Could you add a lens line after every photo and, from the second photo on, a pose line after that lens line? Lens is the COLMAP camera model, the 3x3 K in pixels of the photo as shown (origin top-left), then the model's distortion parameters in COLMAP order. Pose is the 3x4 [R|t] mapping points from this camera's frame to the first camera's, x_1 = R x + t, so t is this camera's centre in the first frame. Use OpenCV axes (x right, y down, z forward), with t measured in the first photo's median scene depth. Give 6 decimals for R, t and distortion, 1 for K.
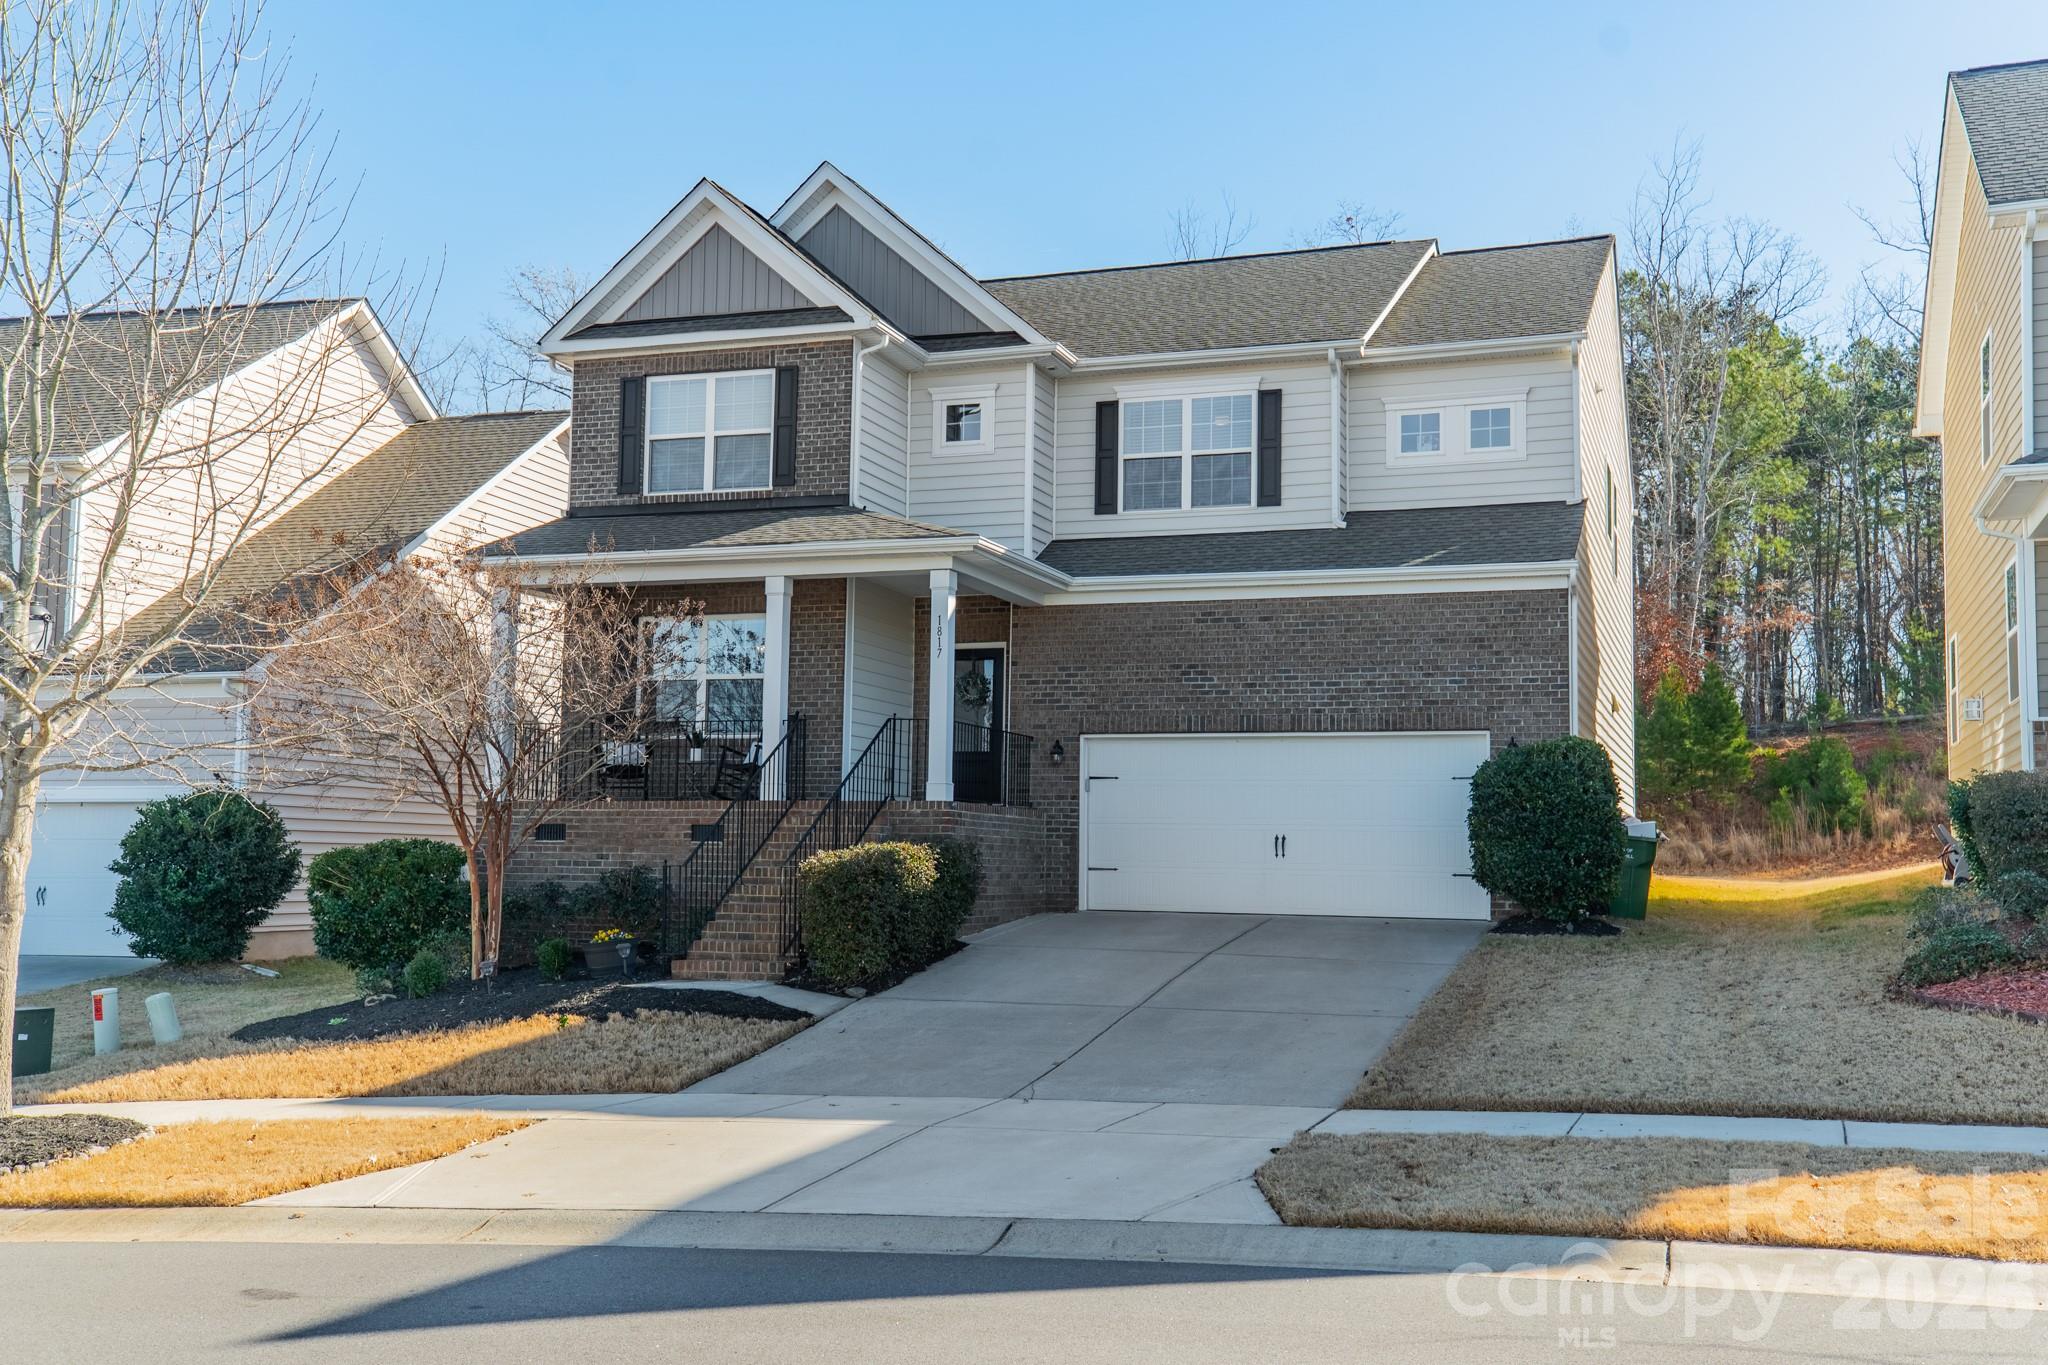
lens RADIAL K [[2010.9, 0, 1020.2], [0, 2010.9, 686.2], [0, 0, 1]] dist [0.127348, 0.000000]
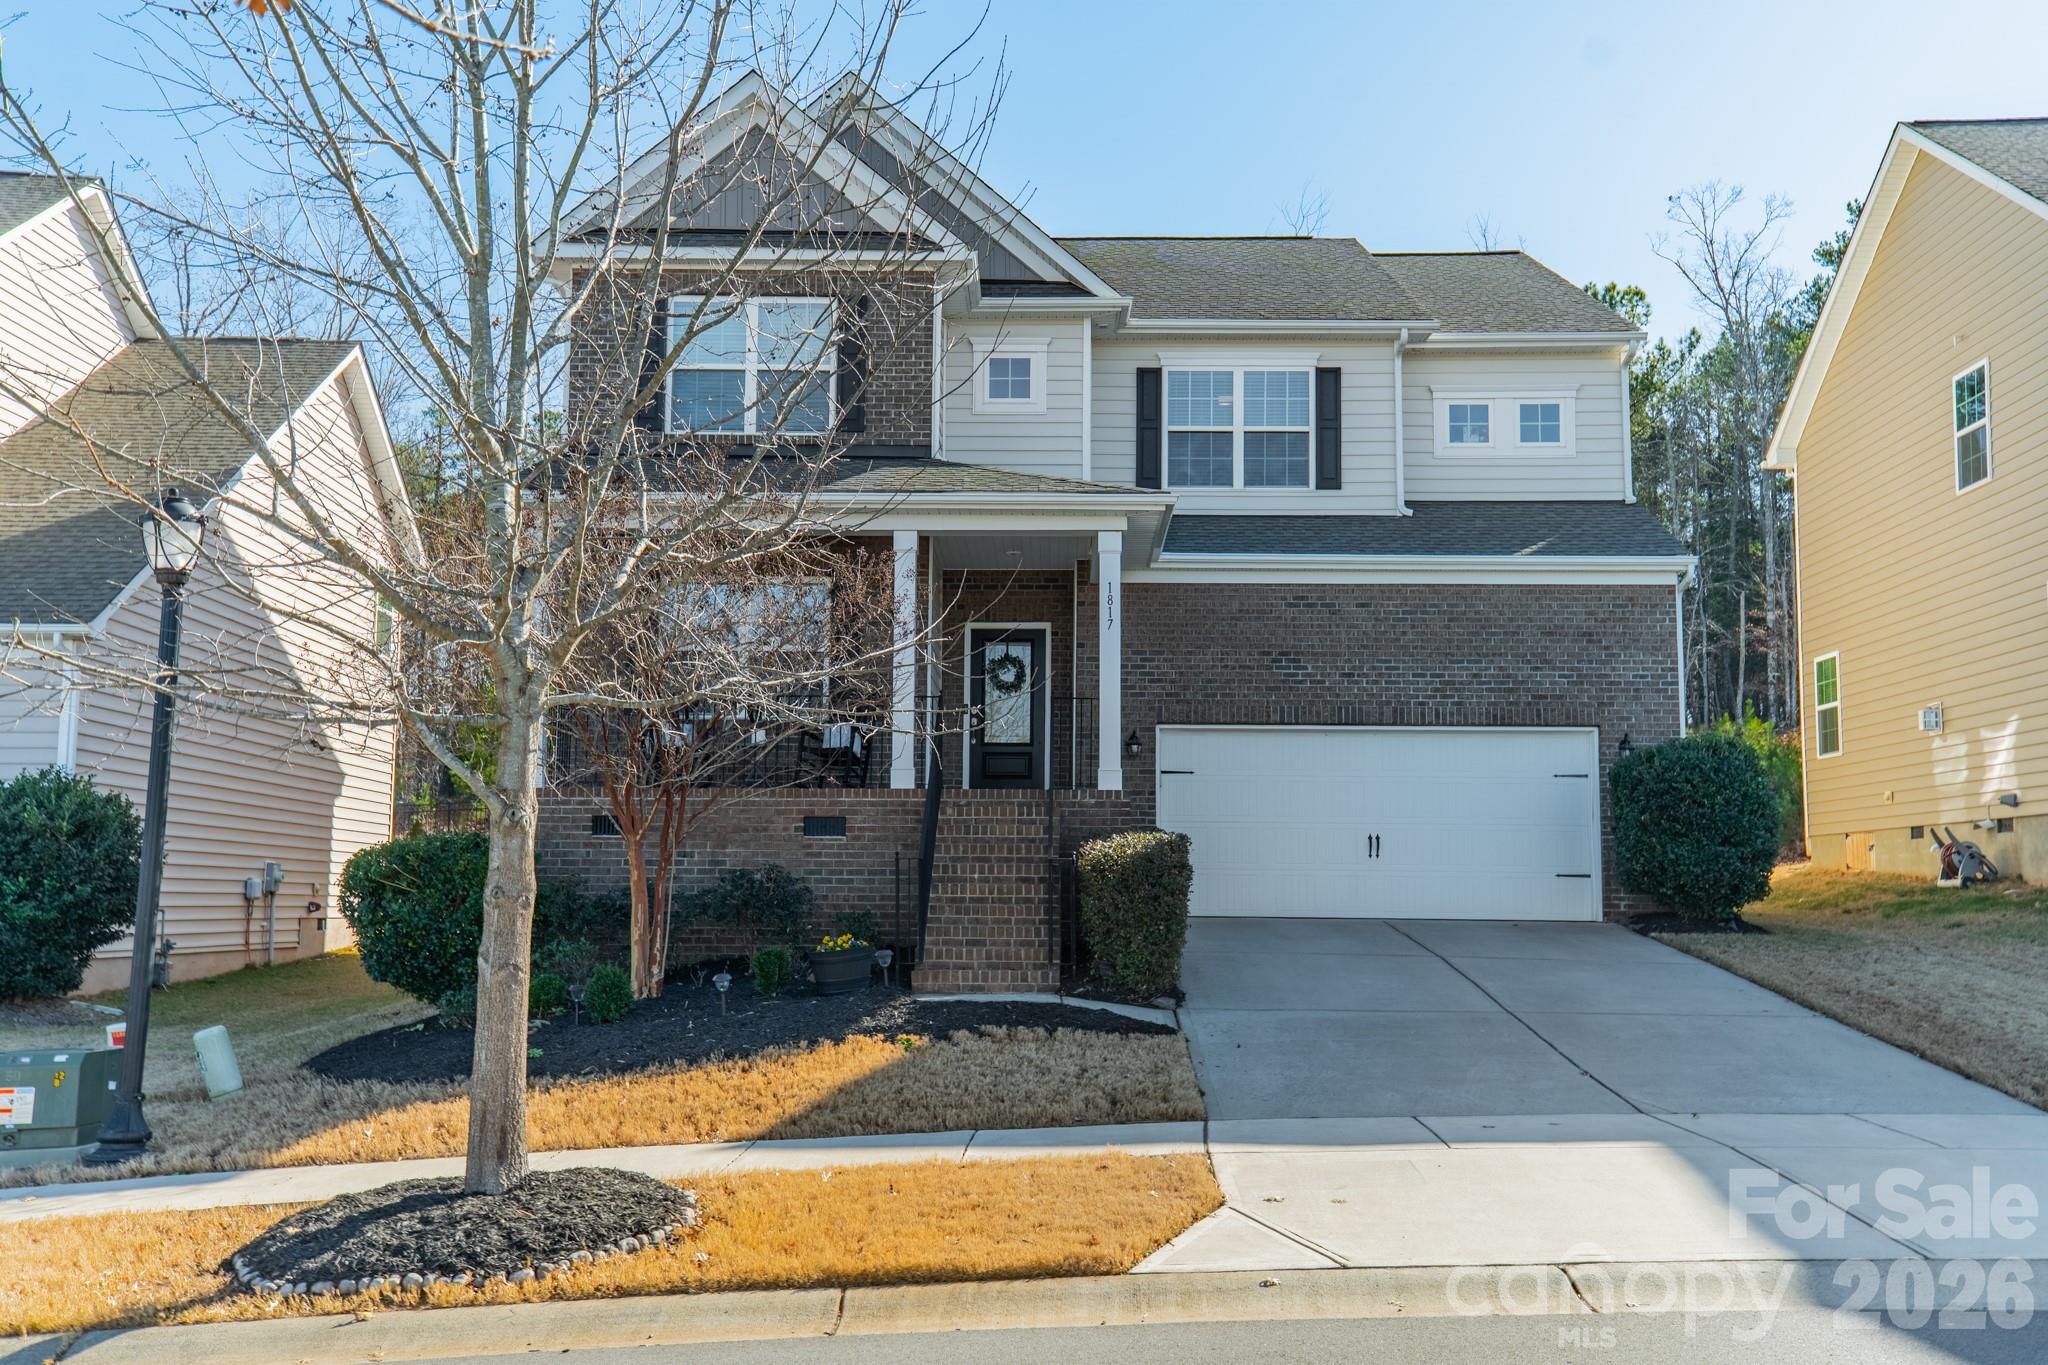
lens RADIAL K [[2010.9, 0, 1027.7], [0, 2010.9, 675.8], [0, 0, 1]] dist [0.127348, 0.000000]
pose [[0.946537, 0.029933, 0.321202, -0.321460], [-0.022800, 0.999403, -0.025948, 0.027020], [-0.321787, 0.017238, 0.946655, 0.151313]]
